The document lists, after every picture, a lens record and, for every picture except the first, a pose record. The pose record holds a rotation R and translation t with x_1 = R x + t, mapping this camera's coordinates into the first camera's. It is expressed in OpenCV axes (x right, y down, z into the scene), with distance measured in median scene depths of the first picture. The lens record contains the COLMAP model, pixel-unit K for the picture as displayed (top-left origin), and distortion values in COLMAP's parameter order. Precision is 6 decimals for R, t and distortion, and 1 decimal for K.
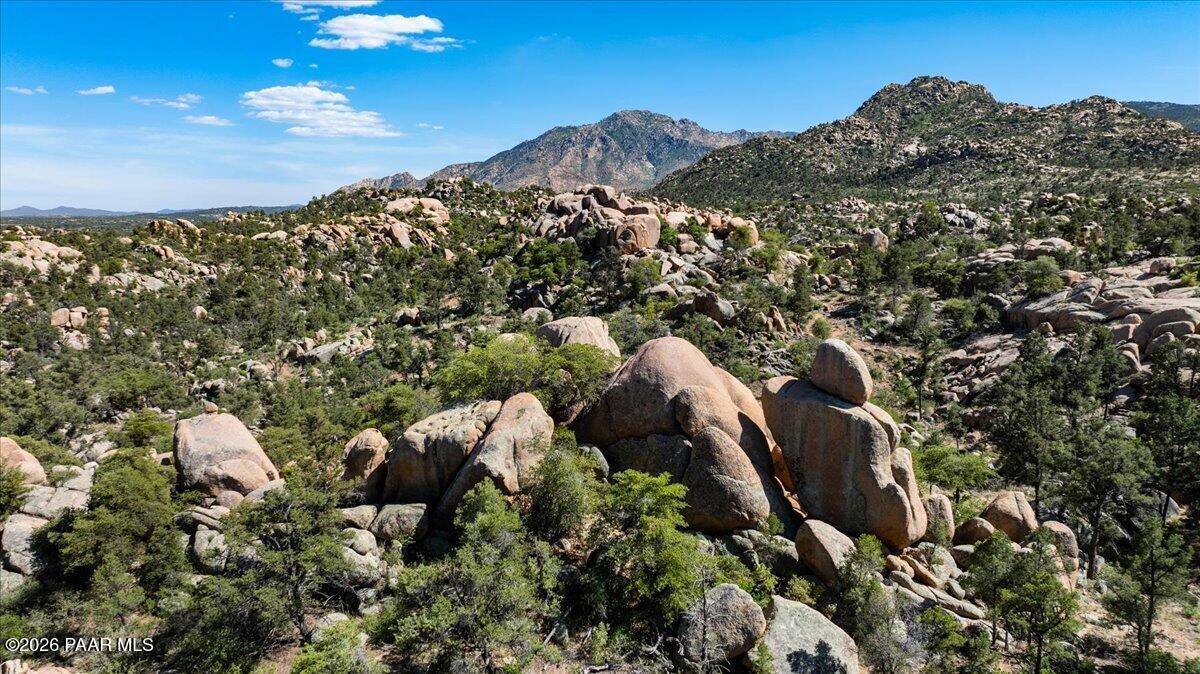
lens RADIAL K [[828.0, 0, 601.4], [0, 828.0, 334.1], [0, 0, 1]] dist [-0.033464, 0.023938]
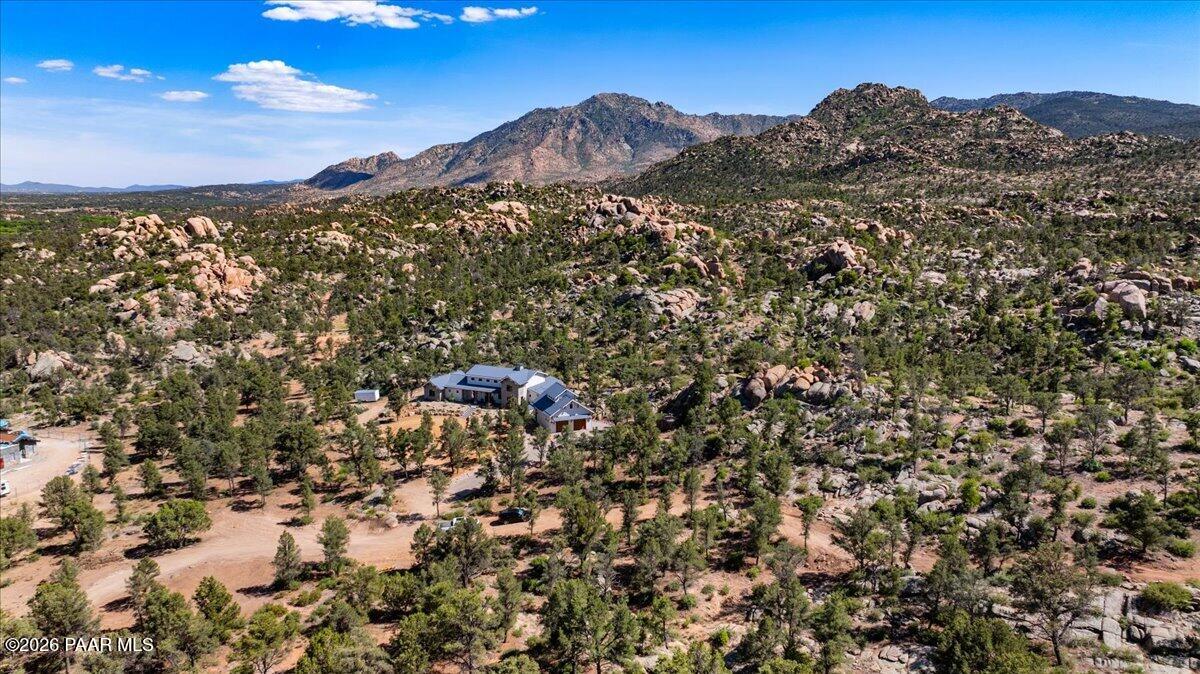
lens RADIAL K [[828.0, 0, 599.5], [0, 828.0, 337.8], [0, 0, 1]] dist [-0.033464, 0.023938]
pose [[0.999563, -0.002008, 0.029506, -0.036788], [0.001066, 0.999490, 0.031926, 0.018558], [-0.029556, -0.031881, 0.999055, -0.239327]]
